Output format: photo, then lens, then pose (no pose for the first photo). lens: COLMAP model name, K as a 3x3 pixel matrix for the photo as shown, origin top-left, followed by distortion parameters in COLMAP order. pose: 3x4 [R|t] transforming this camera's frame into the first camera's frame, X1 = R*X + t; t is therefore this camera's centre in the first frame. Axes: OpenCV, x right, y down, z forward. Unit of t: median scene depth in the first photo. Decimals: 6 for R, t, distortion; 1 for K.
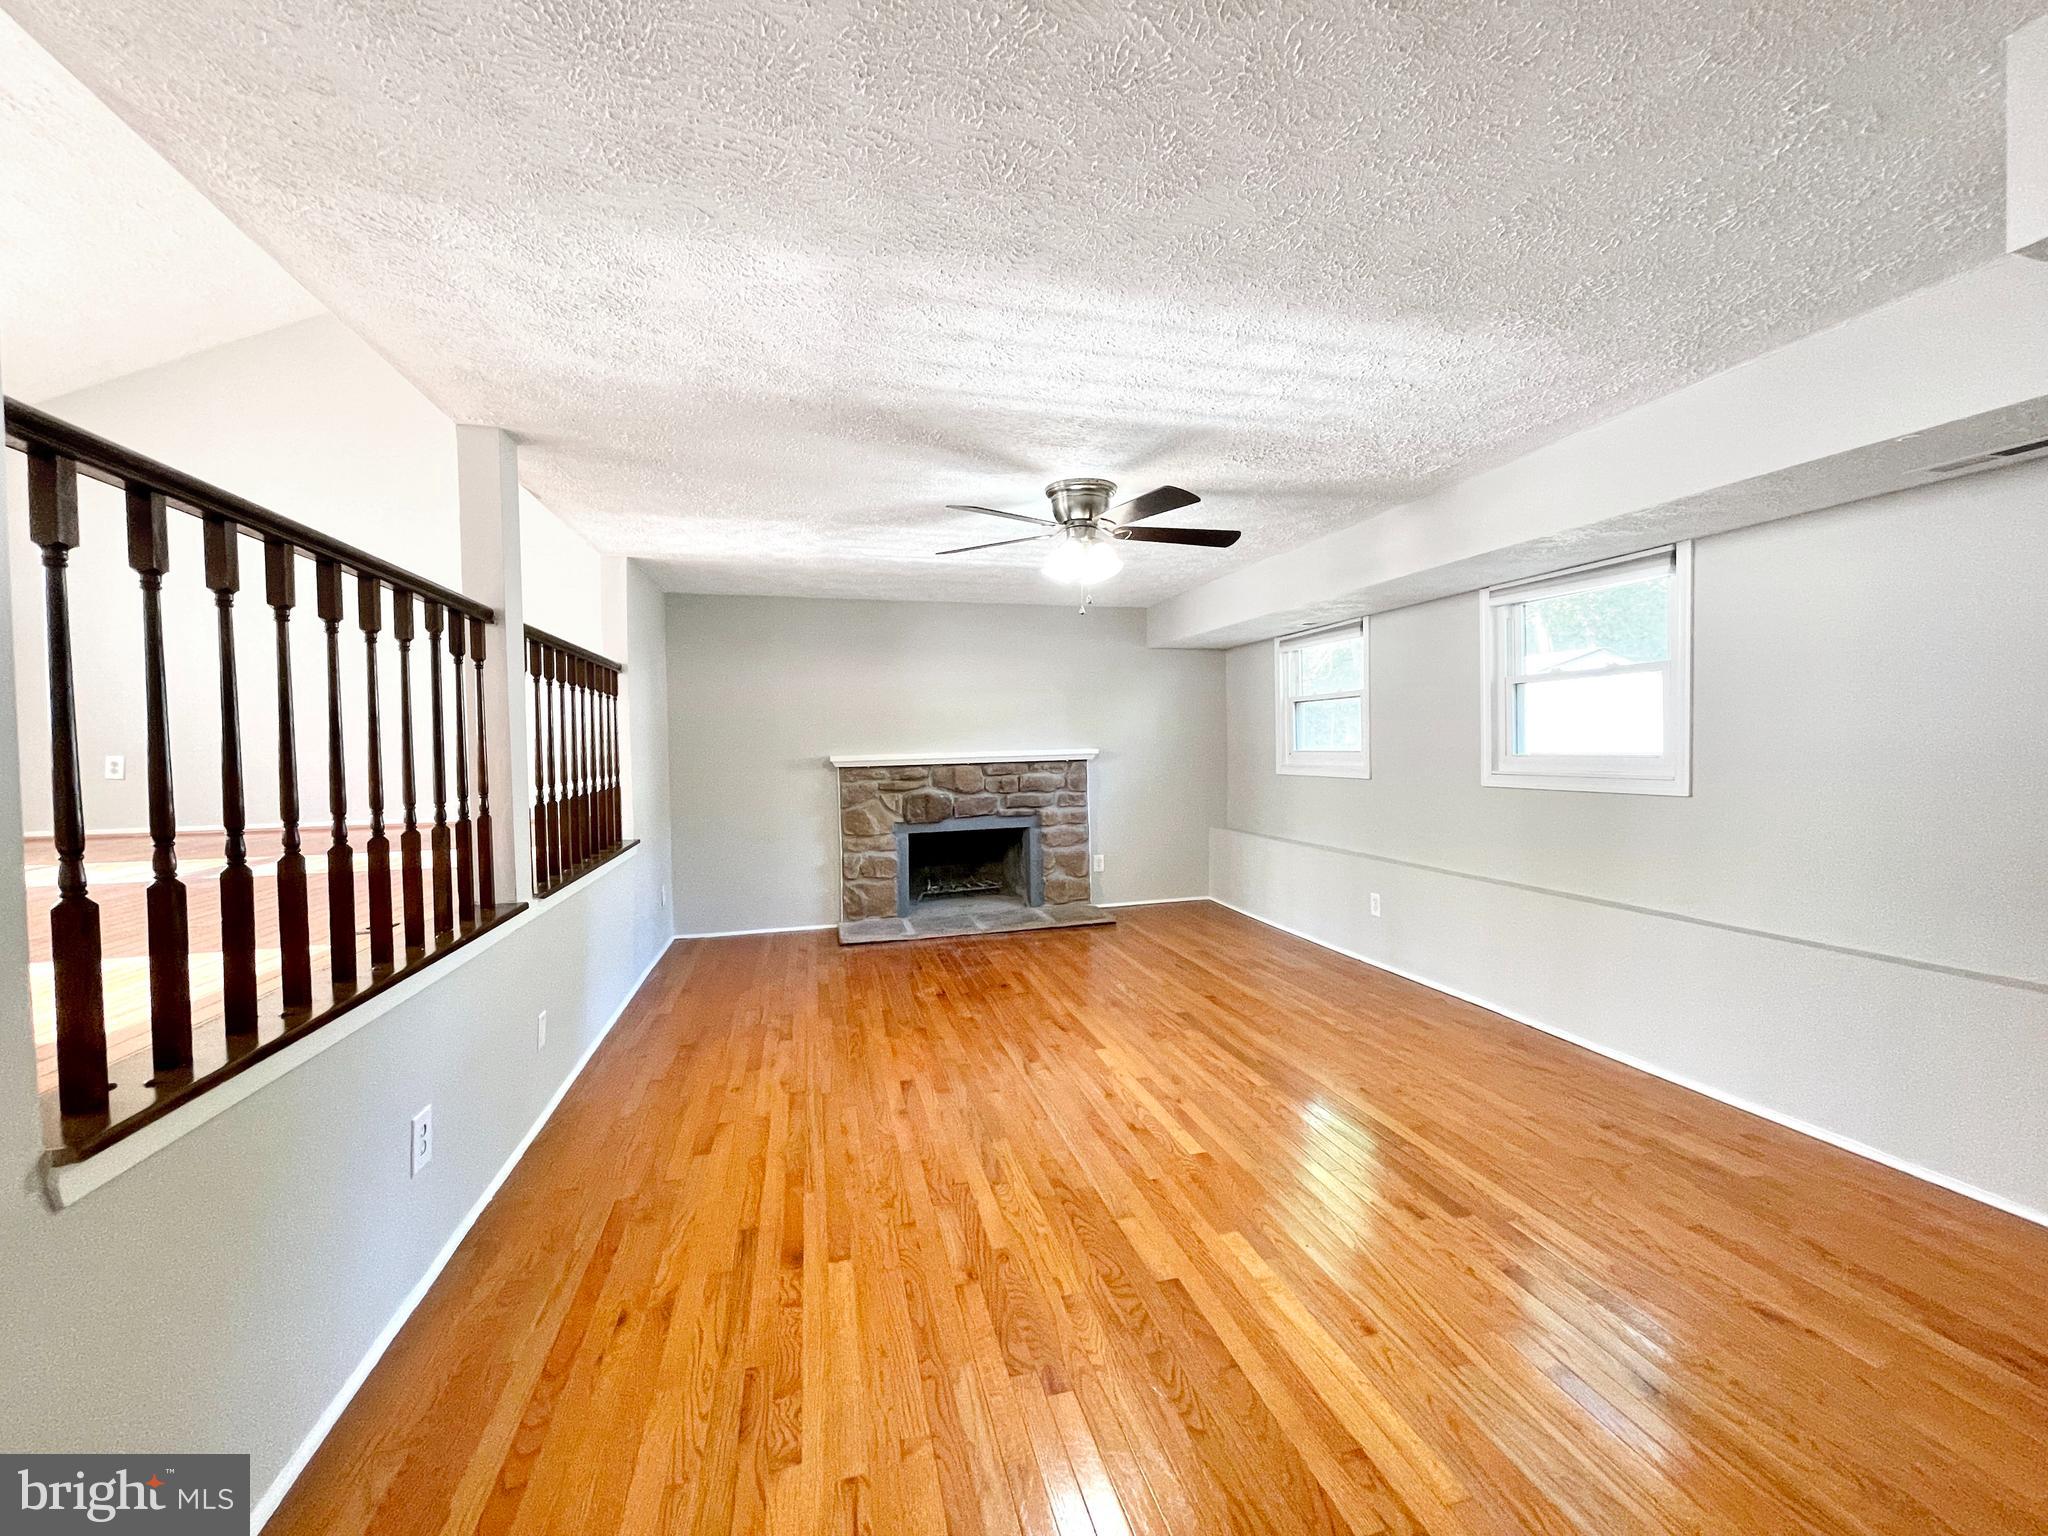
lens RADIAL K [[825.3, 0, 1030.8], [0, 825.3, 761.2], [0, 0, 1]] dist [-0.002241, 0.000090]
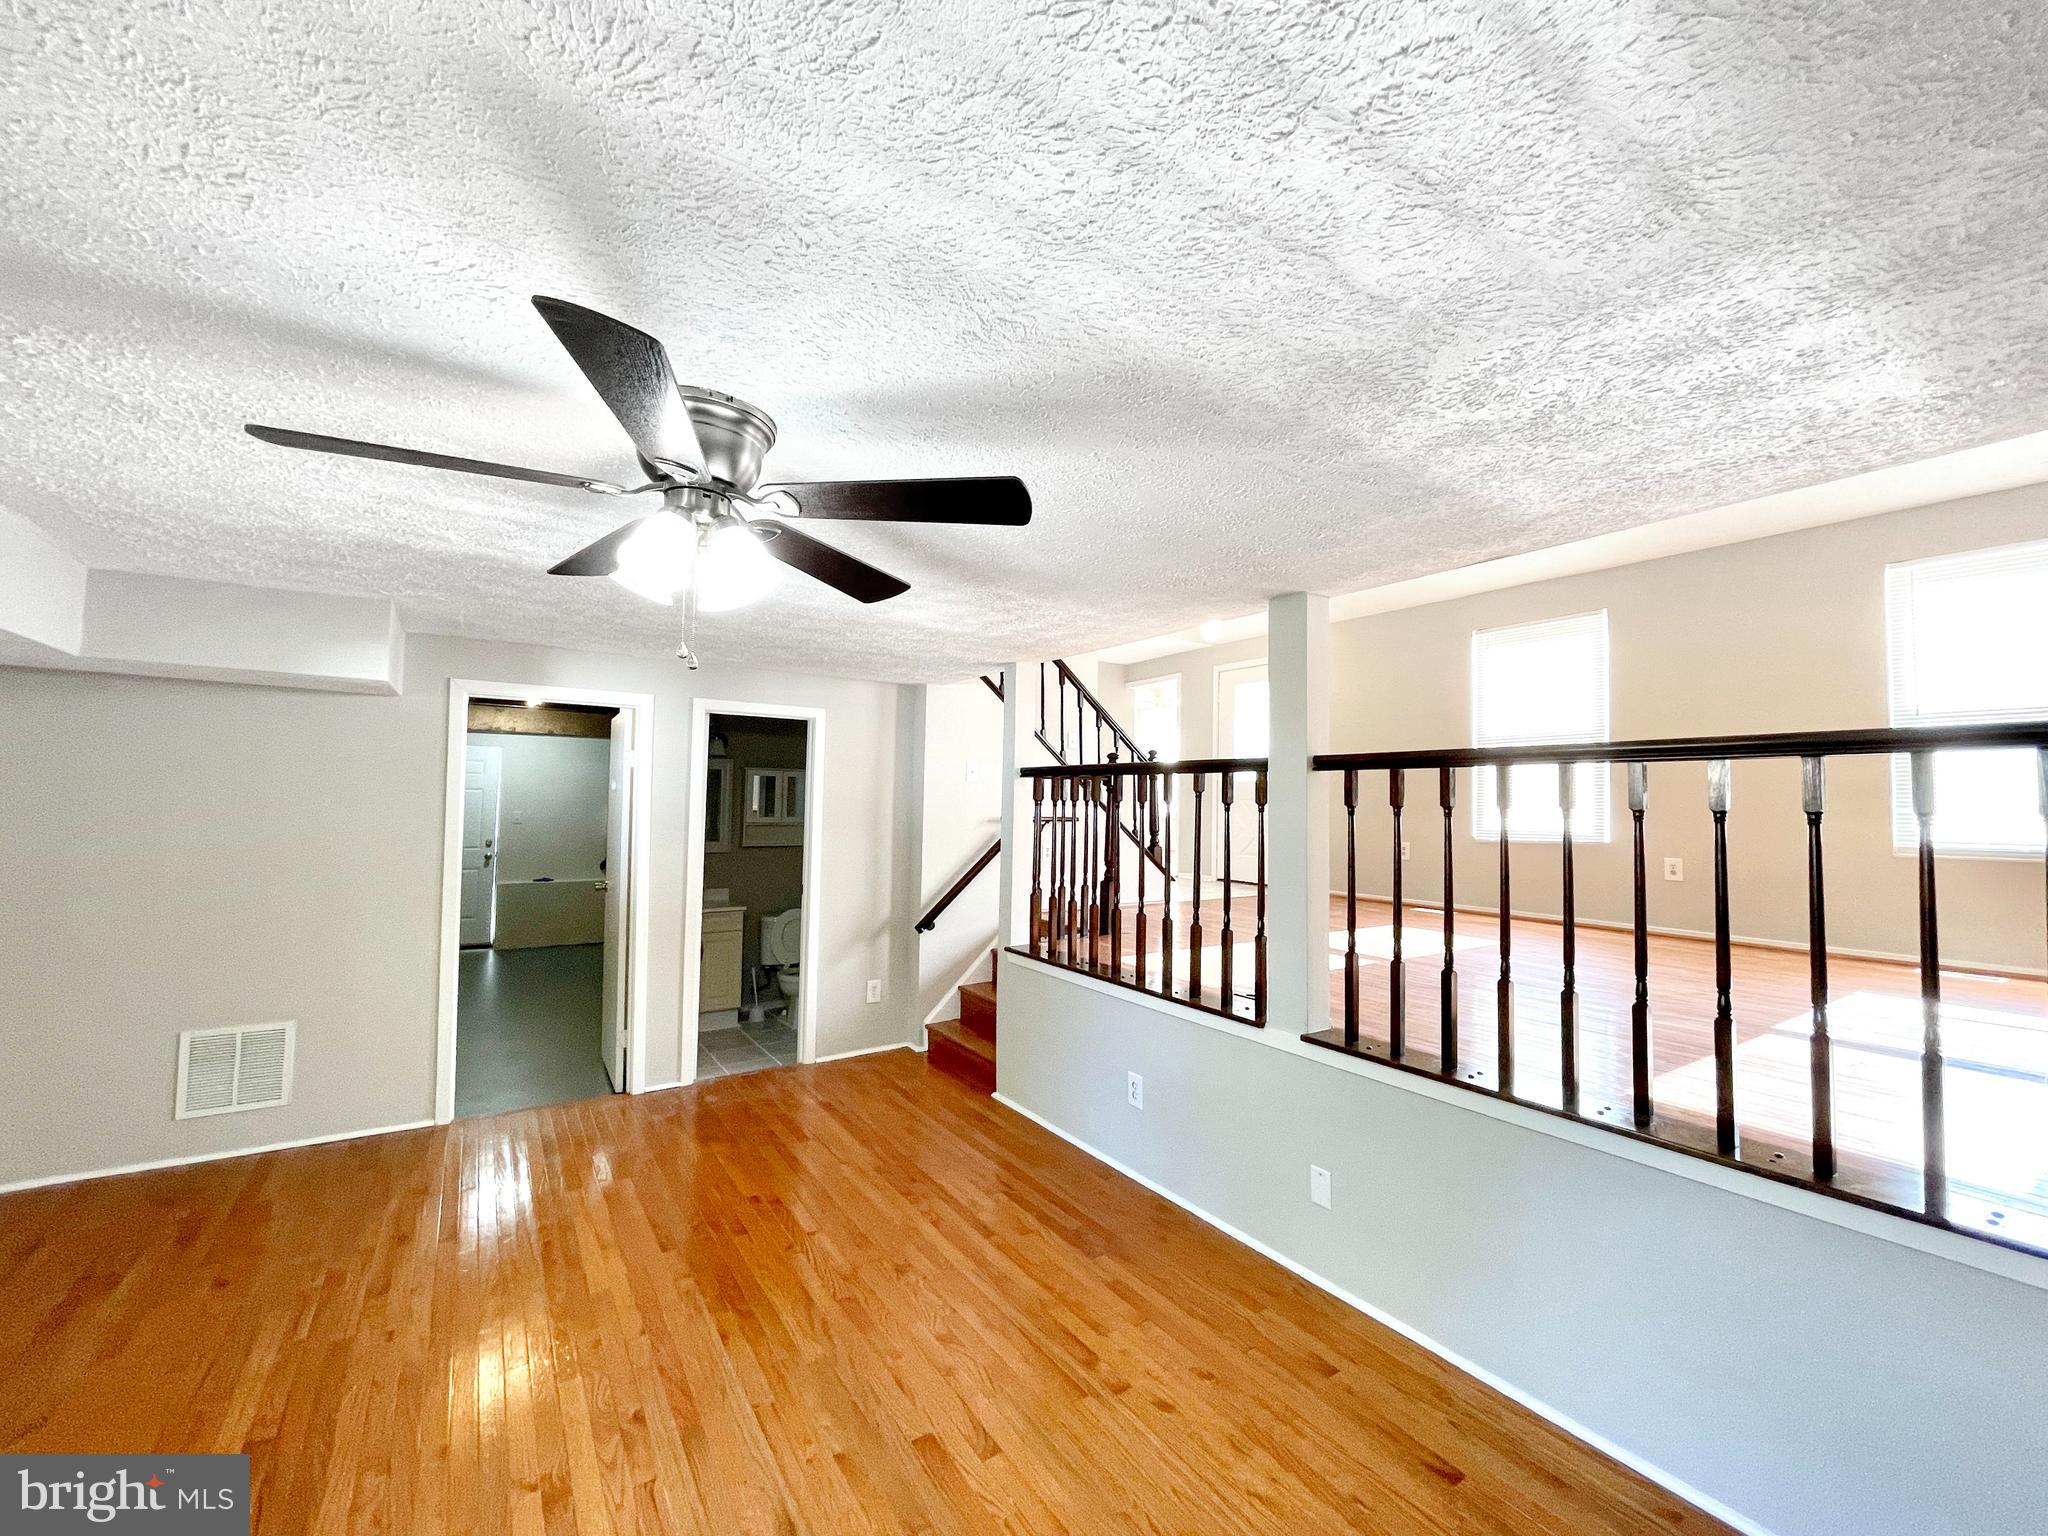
lens RADIAL K [[820.5, 0, 1038.7], [0, 820.5, 766.7], [0, 0, 1]] dist [-0.007799, 0.002547]
pose [[-0.939896, -0.016384, -0.341069, 0.020199], [-0.010108, 0.999745, -0.020170, -0.065175], [0.341313, -0.015510, -0.939822, 0.863639]]
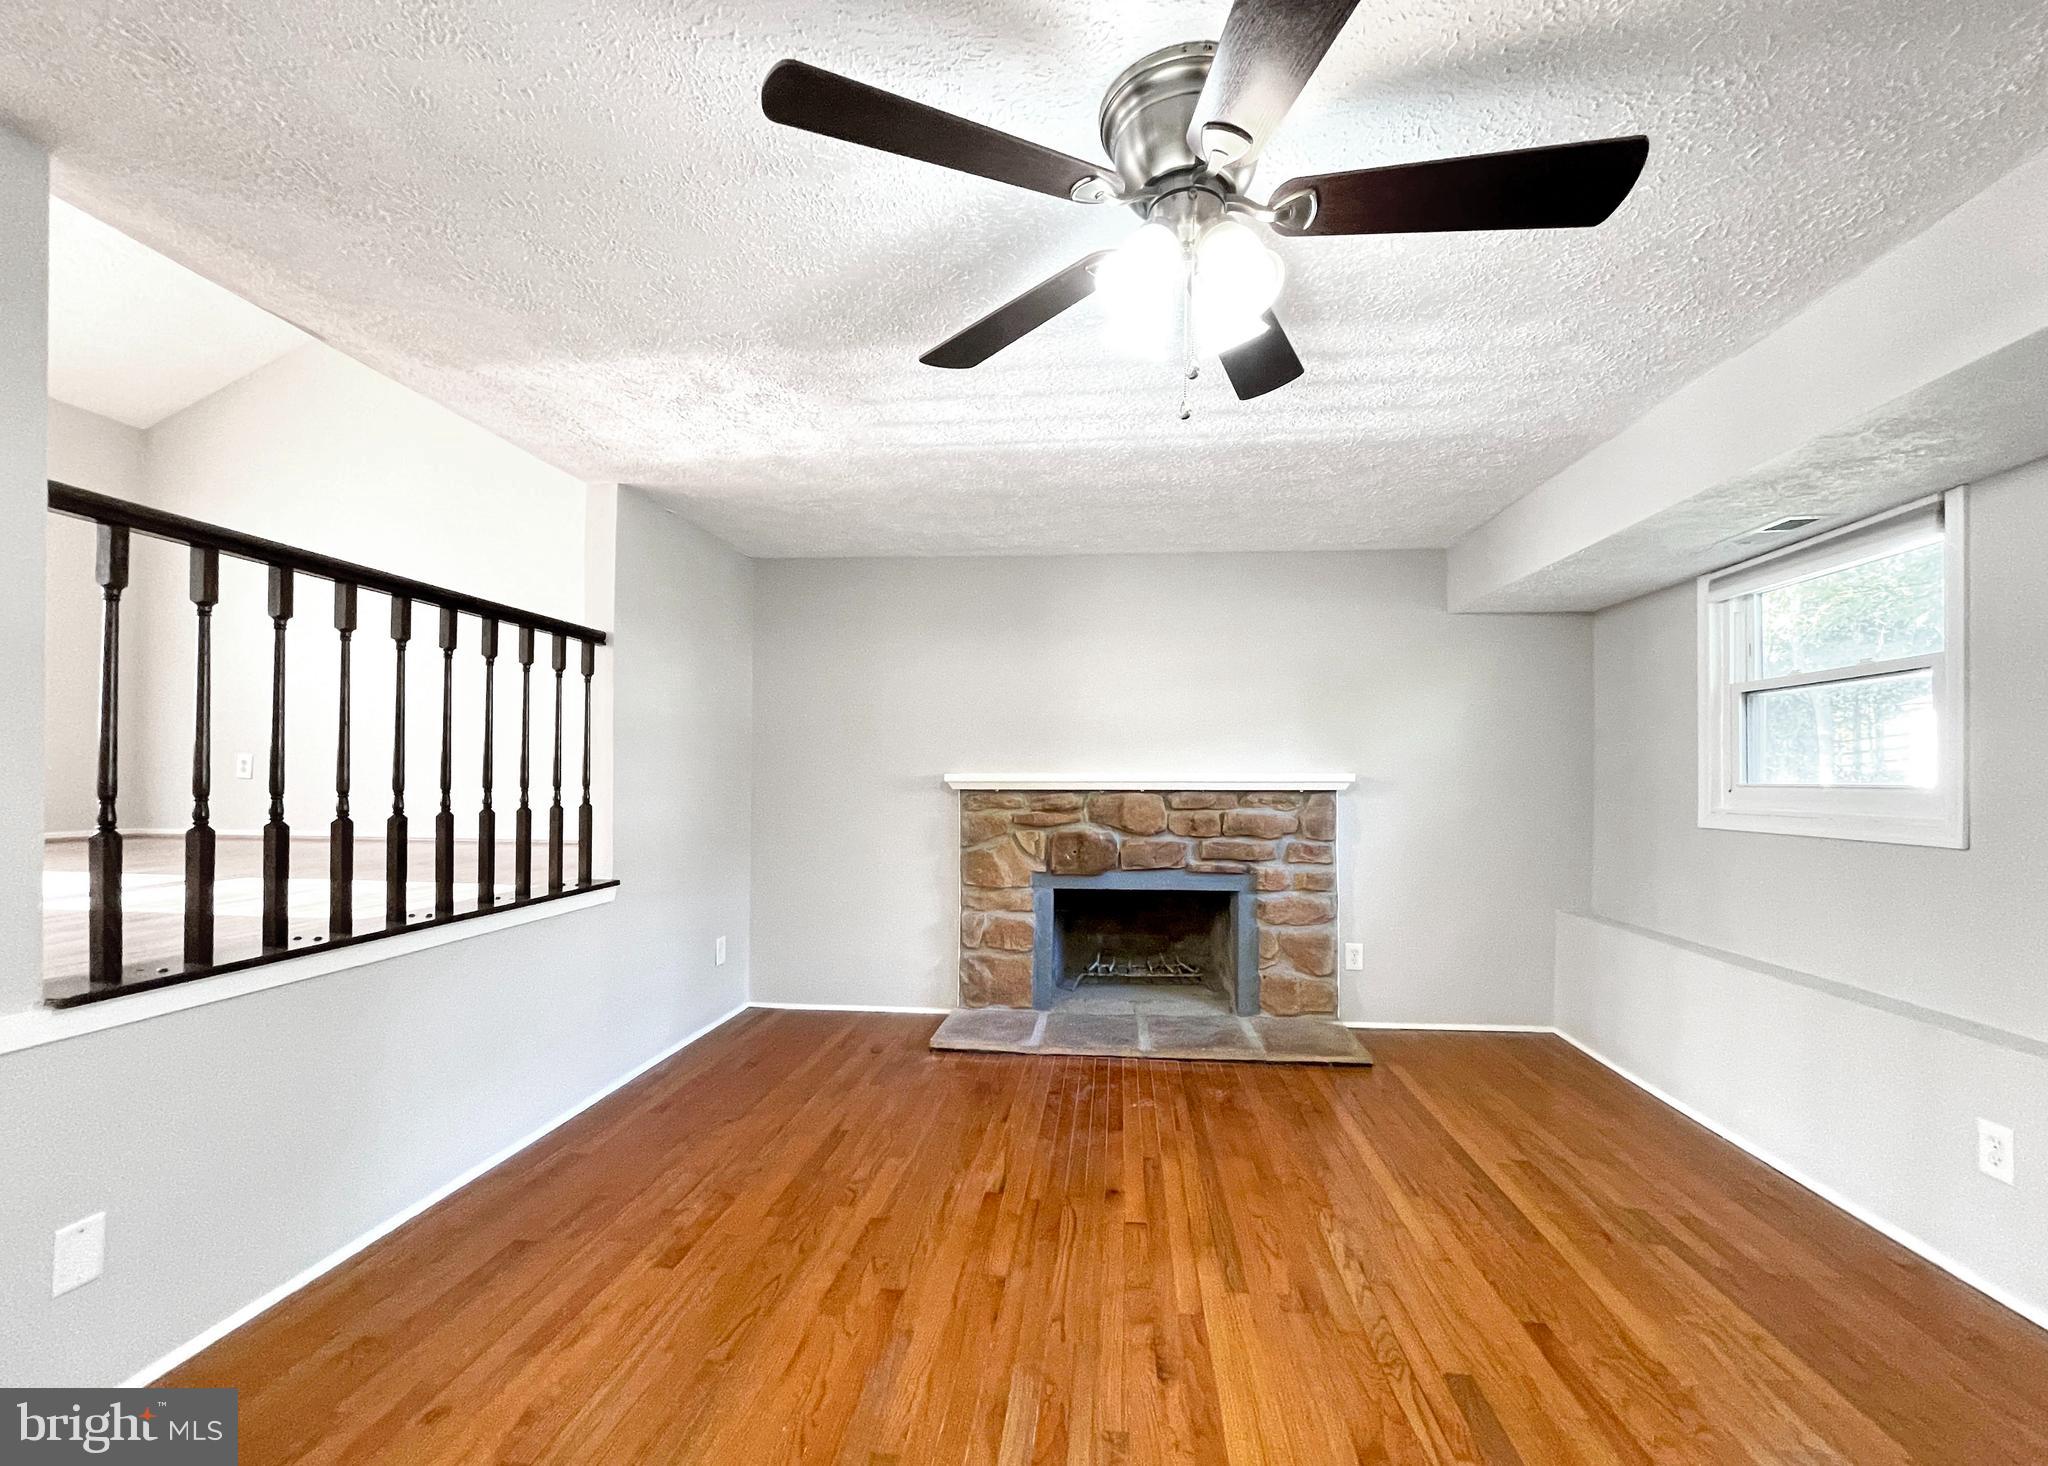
lens RADIAL K [[851.9, 0, 1028.7], [0, 851.9, 762.1], [0, 0, 1]] dist [-0.004841, -0.000210]
pose [[0.937247, 0.020475, -0.348065, 0.079358], [-0.032074, 0.999104, -0.027594, 0.002096], [0.347189, 0.037027, 0.937064, 0.326815]]
